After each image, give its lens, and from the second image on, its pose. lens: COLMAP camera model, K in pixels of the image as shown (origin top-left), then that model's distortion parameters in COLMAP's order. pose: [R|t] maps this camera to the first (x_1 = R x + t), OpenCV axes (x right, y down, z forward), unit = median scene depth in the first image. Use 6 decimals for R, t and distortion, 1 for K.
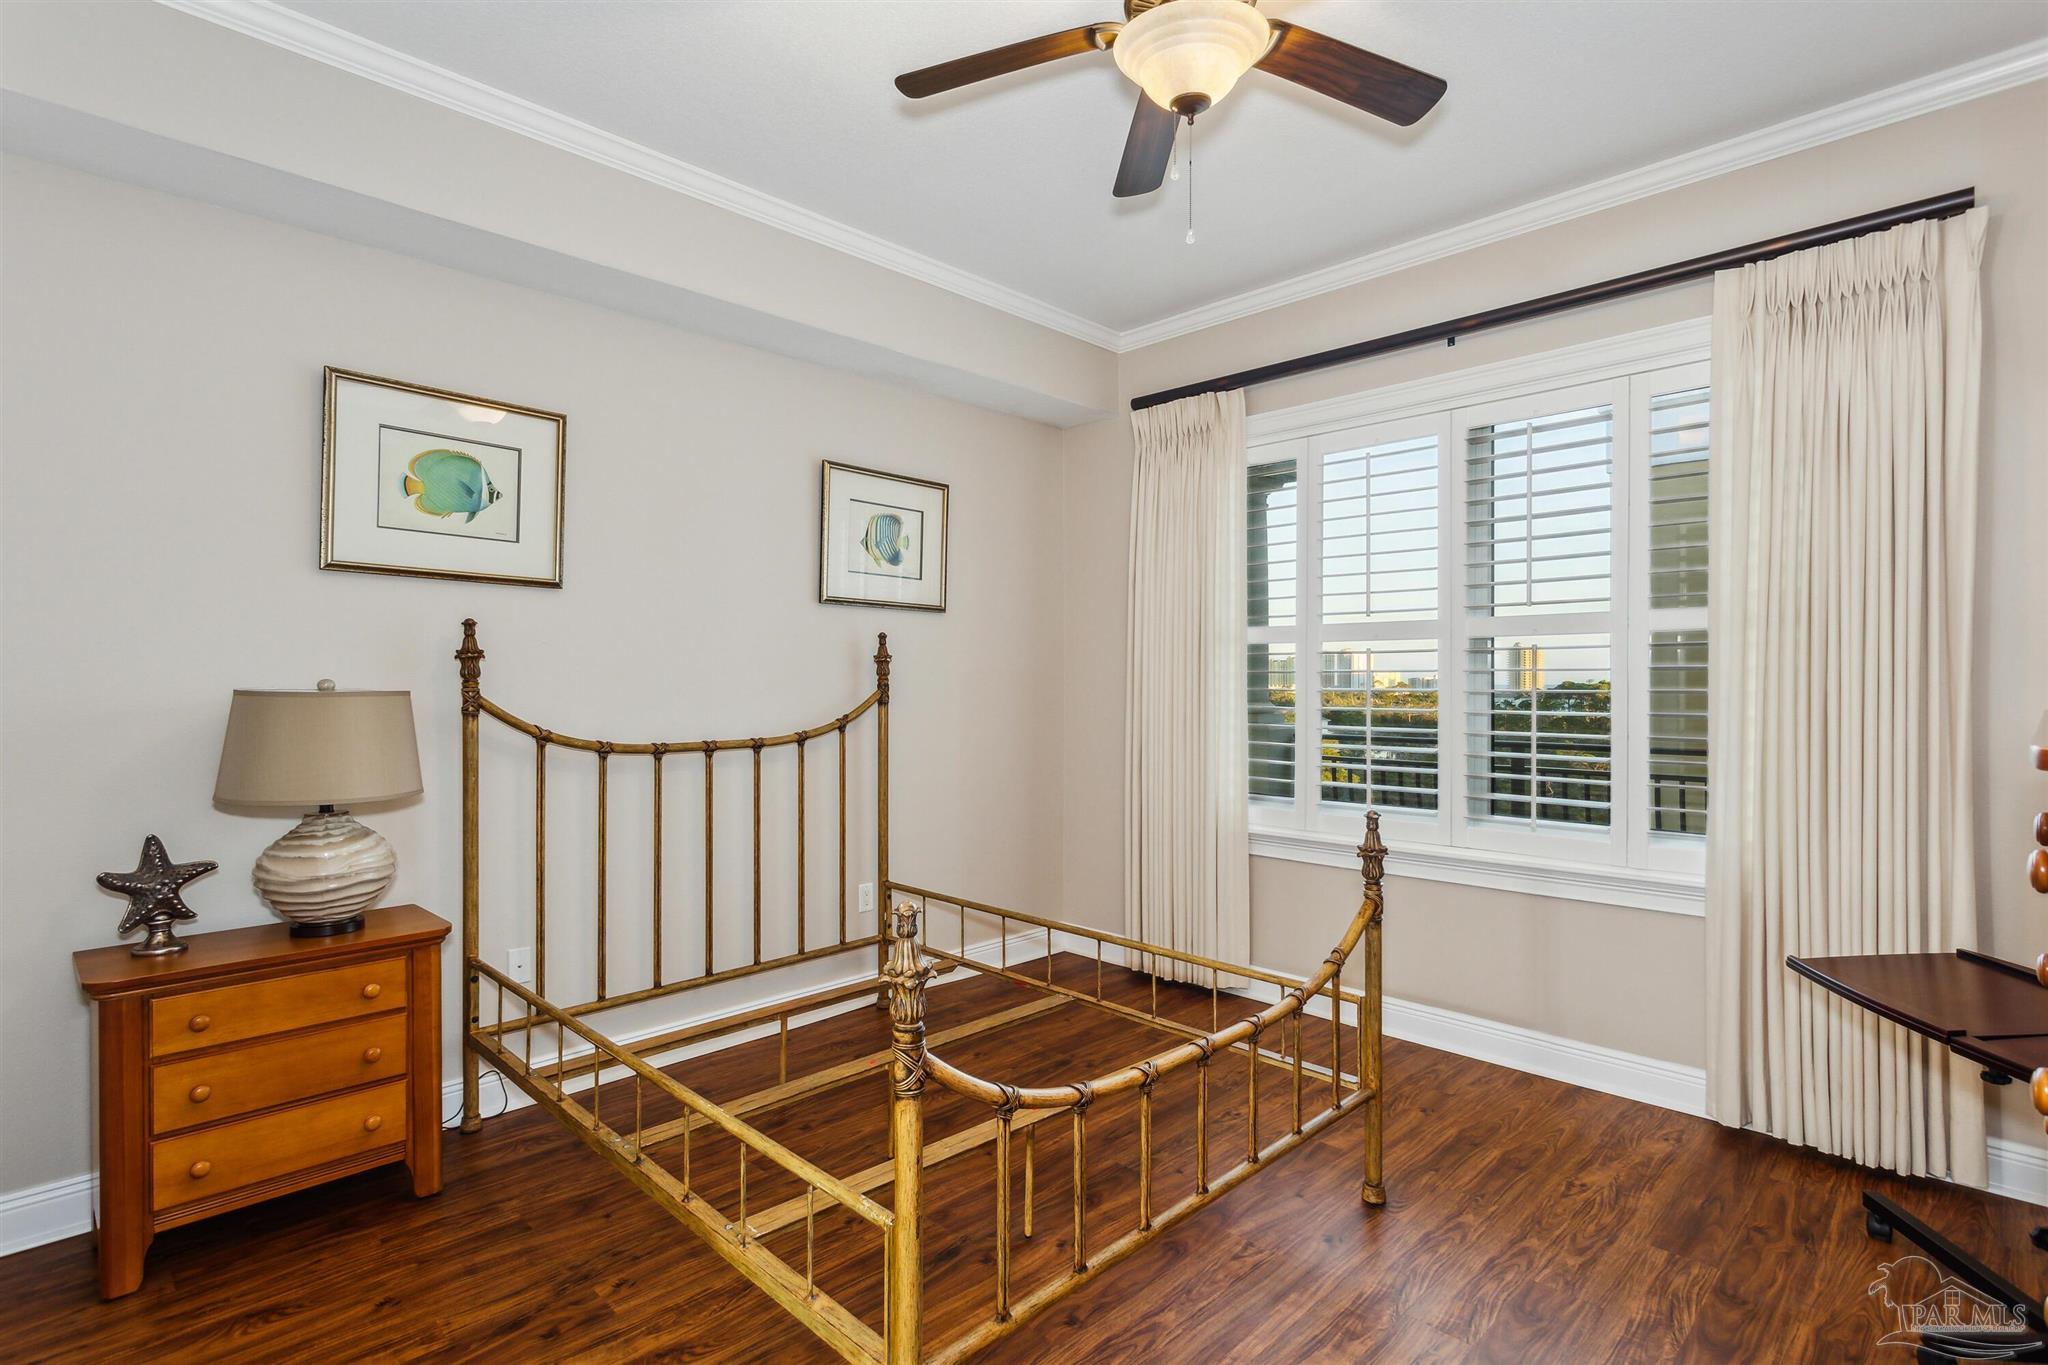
lens RADIAL K [[994.2, 0, 1018.7], [0, 994.2, 678.8], [0, 0, 1]] dist [0.007046, 0.002925]
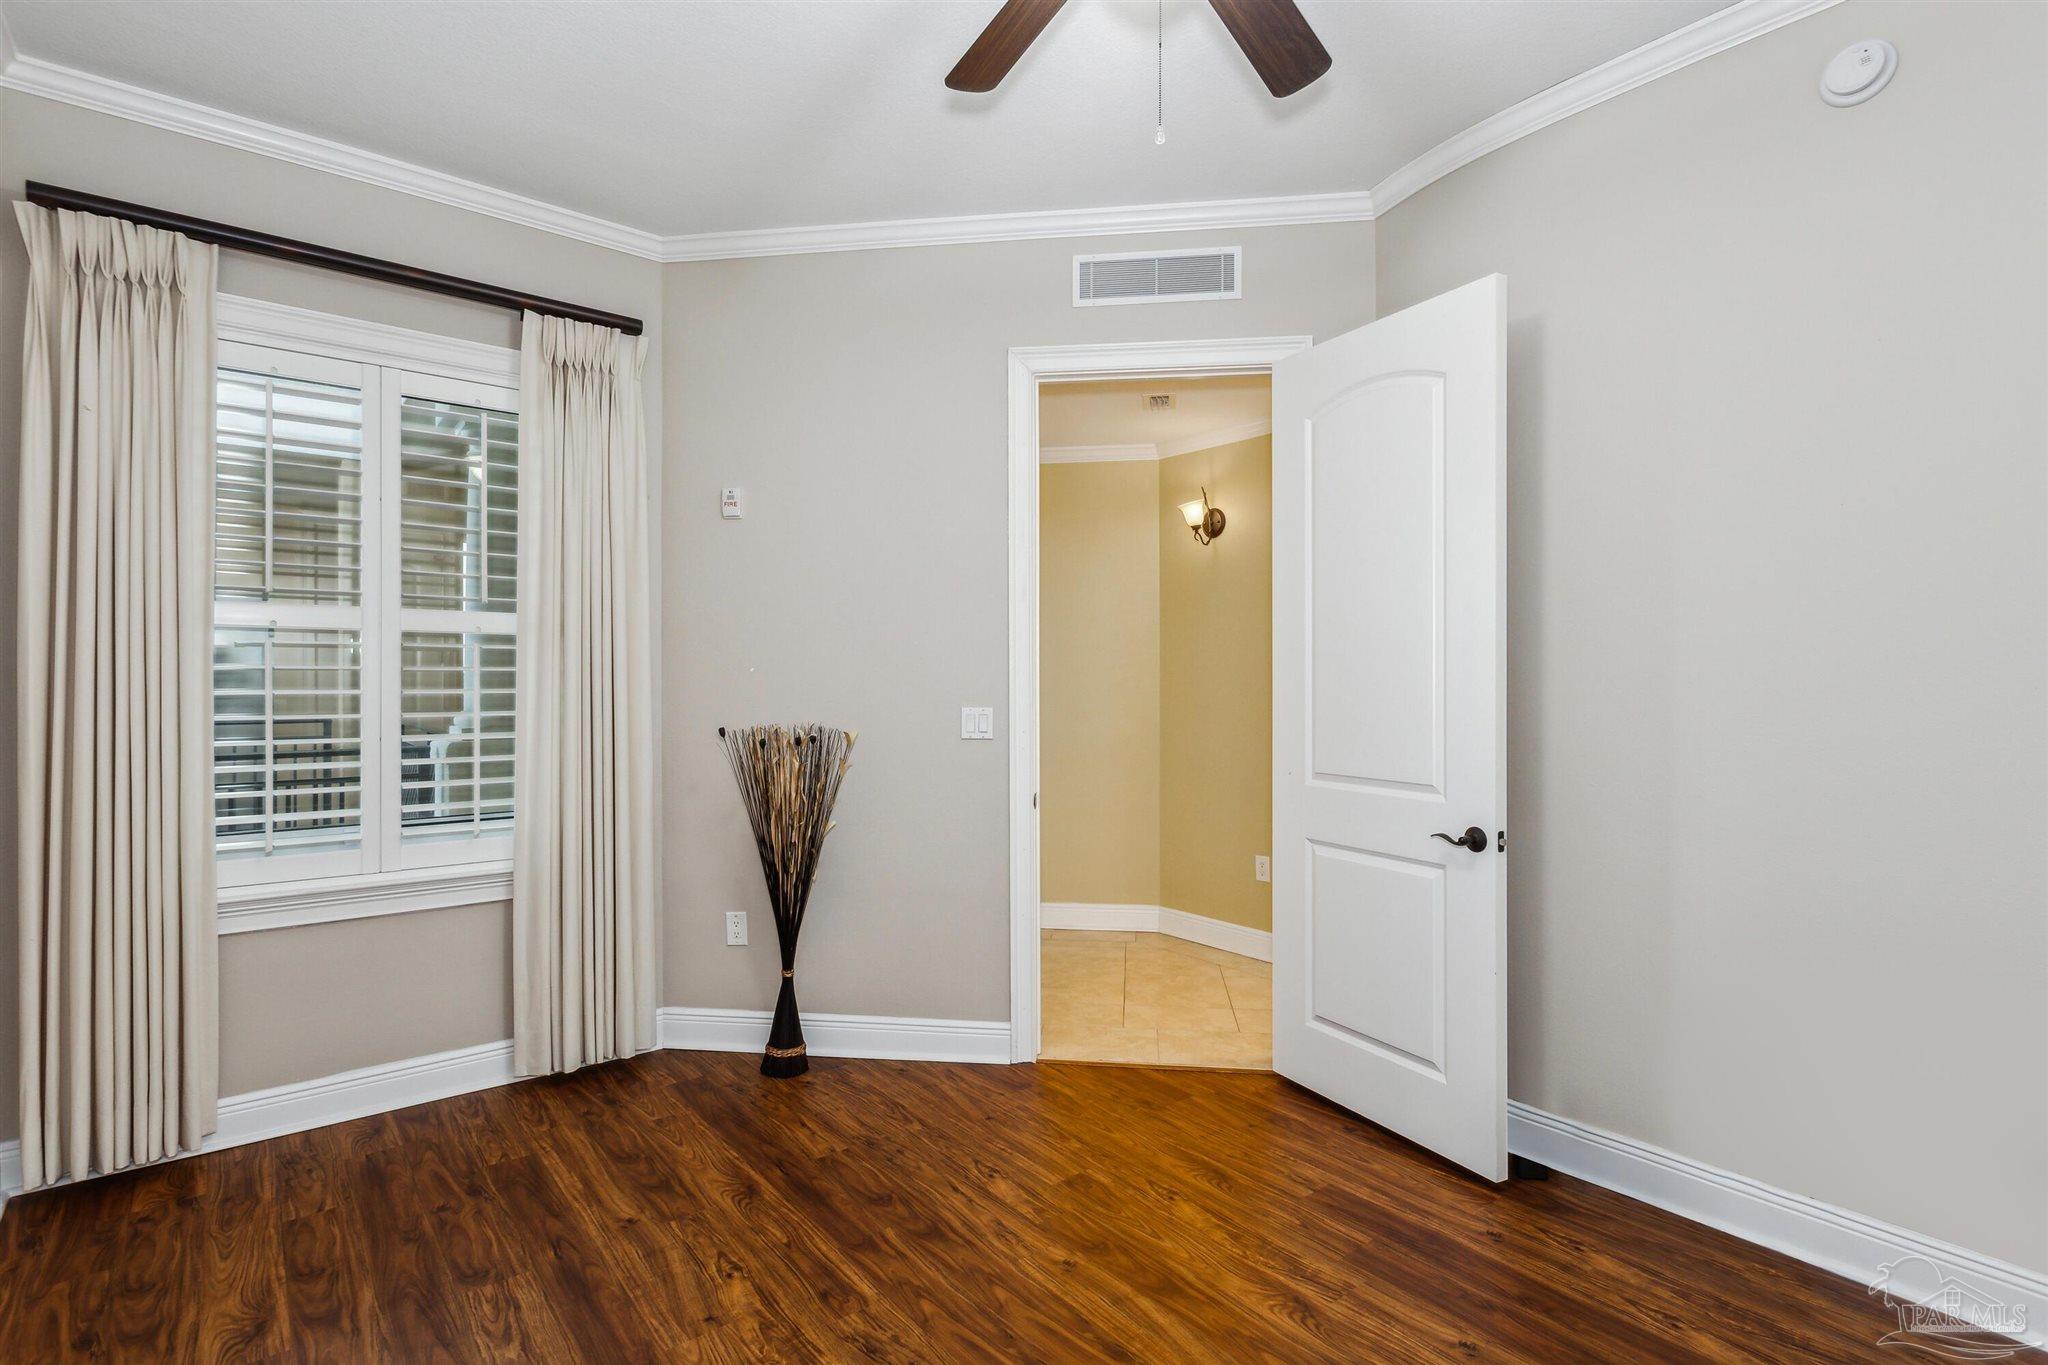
lens RADIAL K [[994.2, 0, 1022.4], [0, 994.2, 679.8], [0, 0, 1]] dist [0.007046, 0.002925]
pose [[0.128516, 0.002390, 0.991705, -0.319254], [-0.001606, 0.999996, -0.002202, 0.002510], [-0.991706, -0.001310, 0.128520, 0.307231]]
